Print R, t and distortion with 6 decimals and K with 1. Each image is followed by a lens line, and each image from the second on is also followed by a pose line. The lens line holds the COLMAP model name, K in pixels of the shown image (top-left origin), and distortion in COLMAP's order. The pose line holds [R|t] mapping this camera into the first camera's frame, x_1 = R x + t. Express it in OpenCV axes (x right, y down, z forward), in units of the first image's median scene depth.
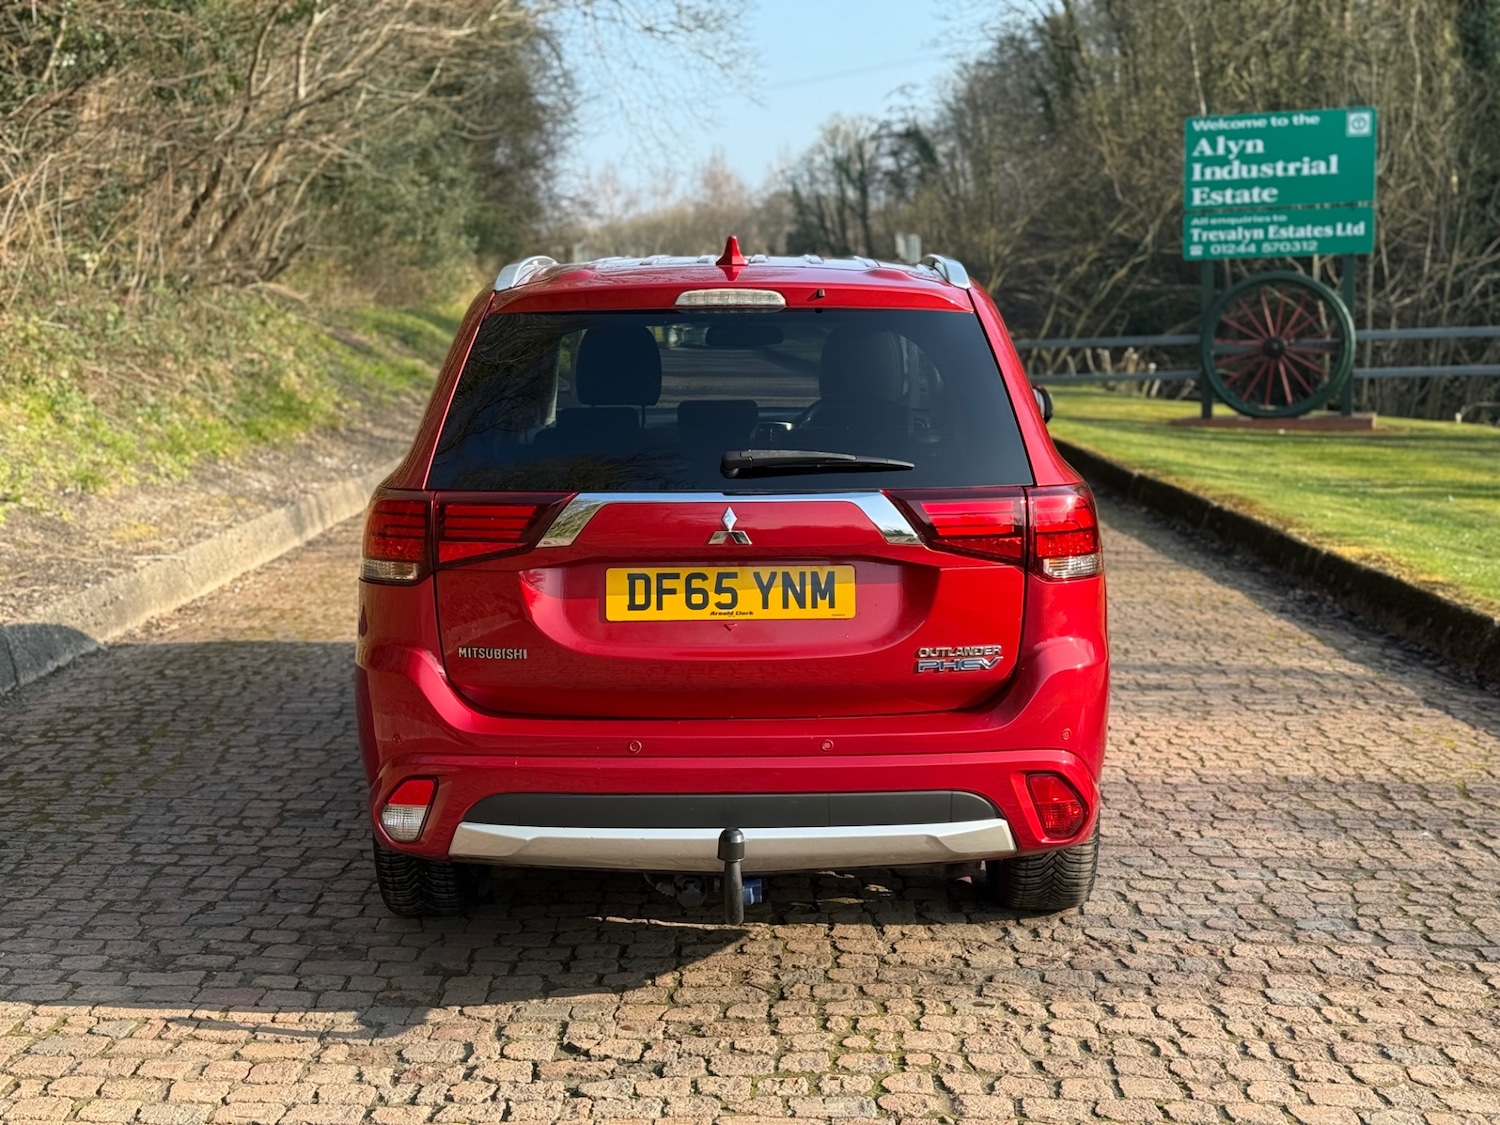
lens RADIAL K [[2070.8, 0, 760.1], [0, 2070.8, 564.9], [0, 0, 1]] dist [0.120228, -0.067991]
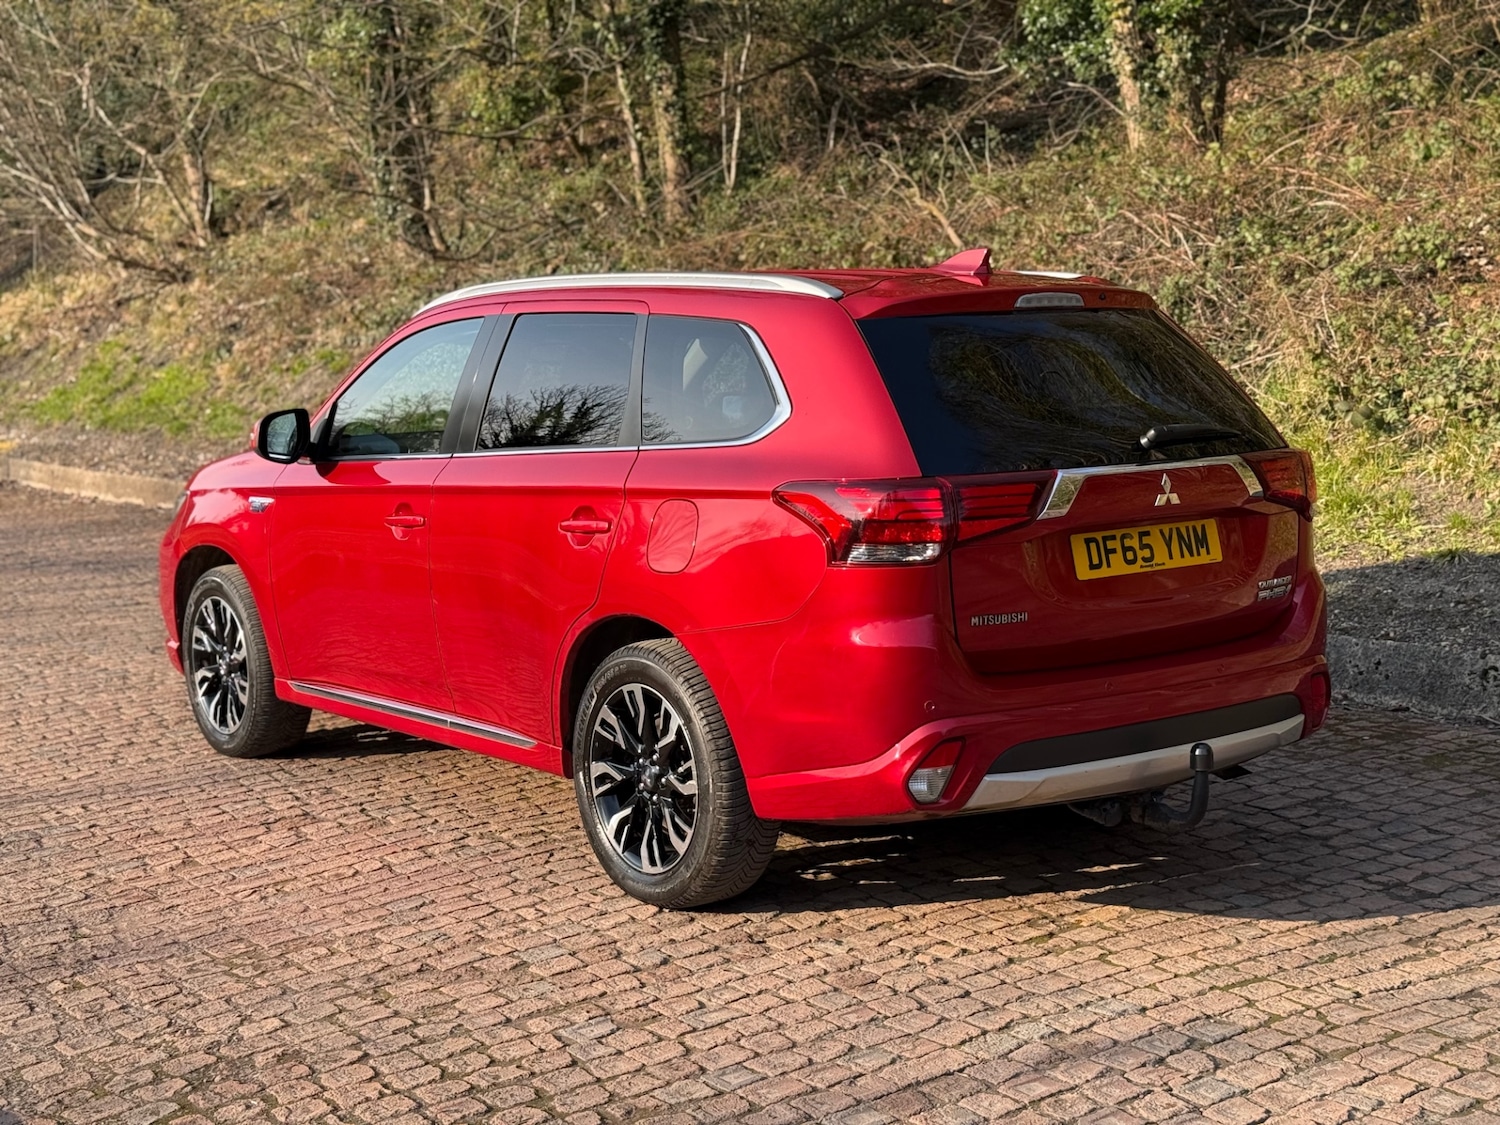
lens RADIAL K [[2070.8, 0, 760.1], [0, 2070.8, 564.9], [0, 0, 1]] dist [0.120228, -0.067991]
pose [[0.791966, -0.078271, 0.605528, -0.235393], [0.093583, 0.995592, 0.006293, -0.001344], [-0.603351, 0.051683, 0.795799, 0.050910]]
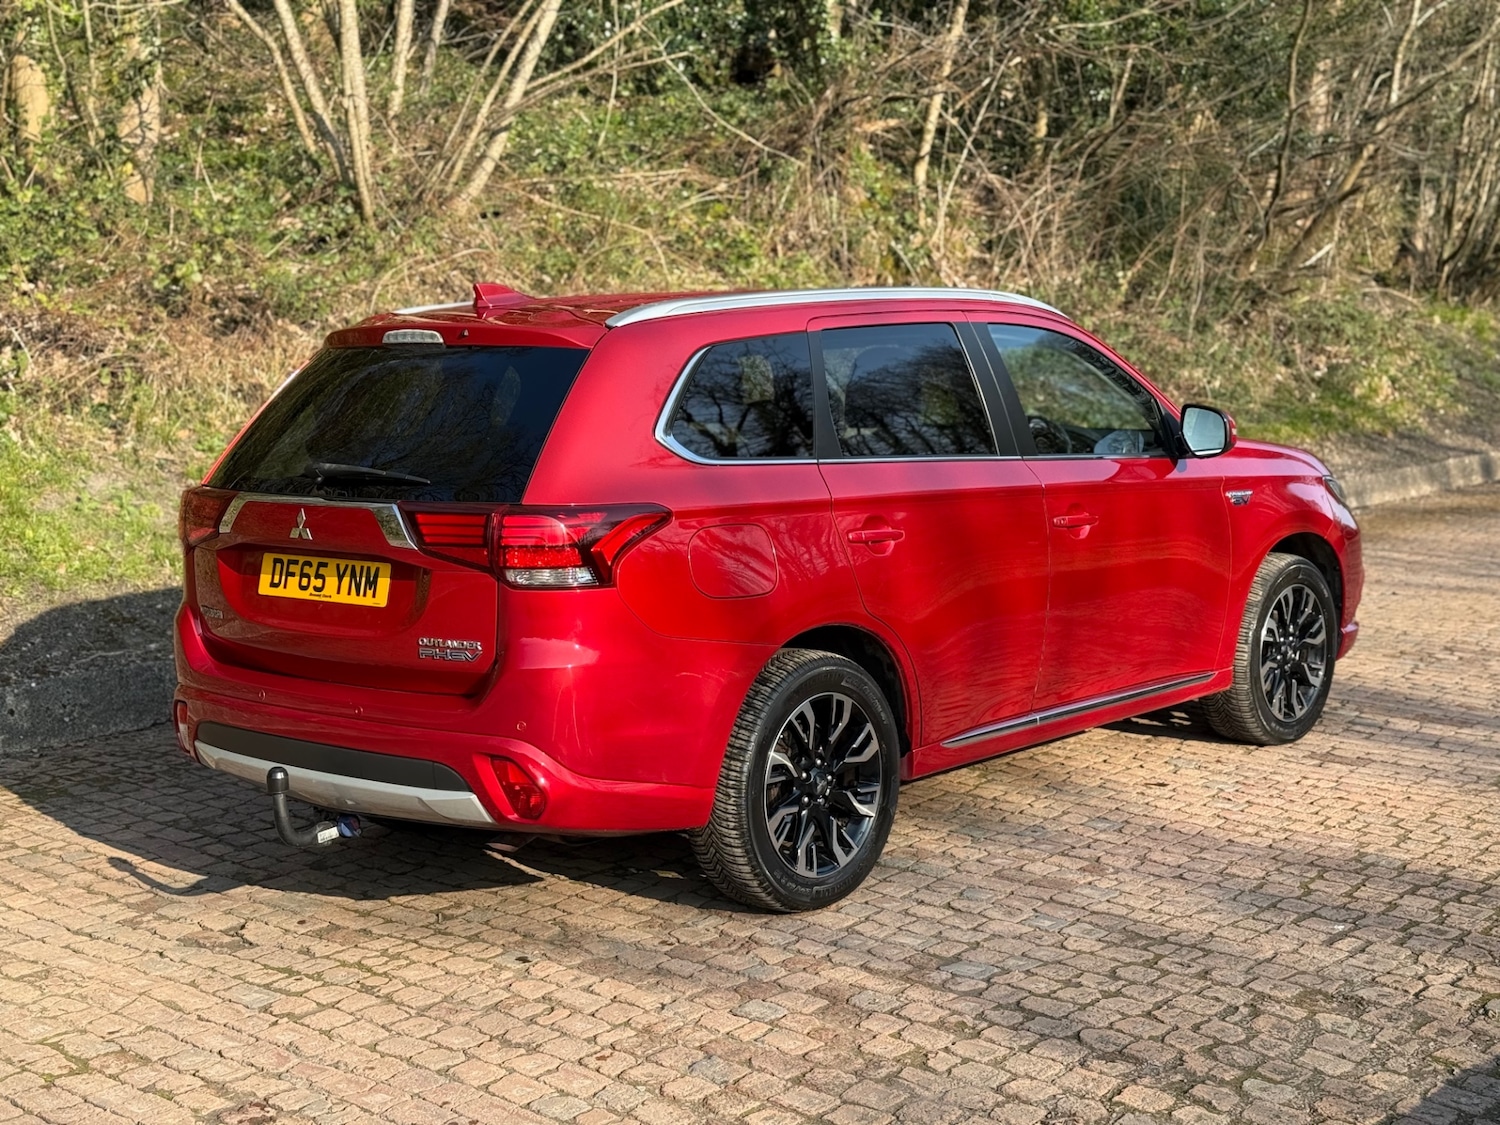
lens RADIAL K [[2072.7, 0, 750.0], [0, 2072.7, 562.5], [0, 0, 1]] dist [0.116680, -0.051983]
pose [[0.757463, 0.066733, -0.649458, 0.255202], [-0.066458, 0.997476, 0.024984, -0.011444], [0.649487, 0.024237, 0.759987, 0.058857]]
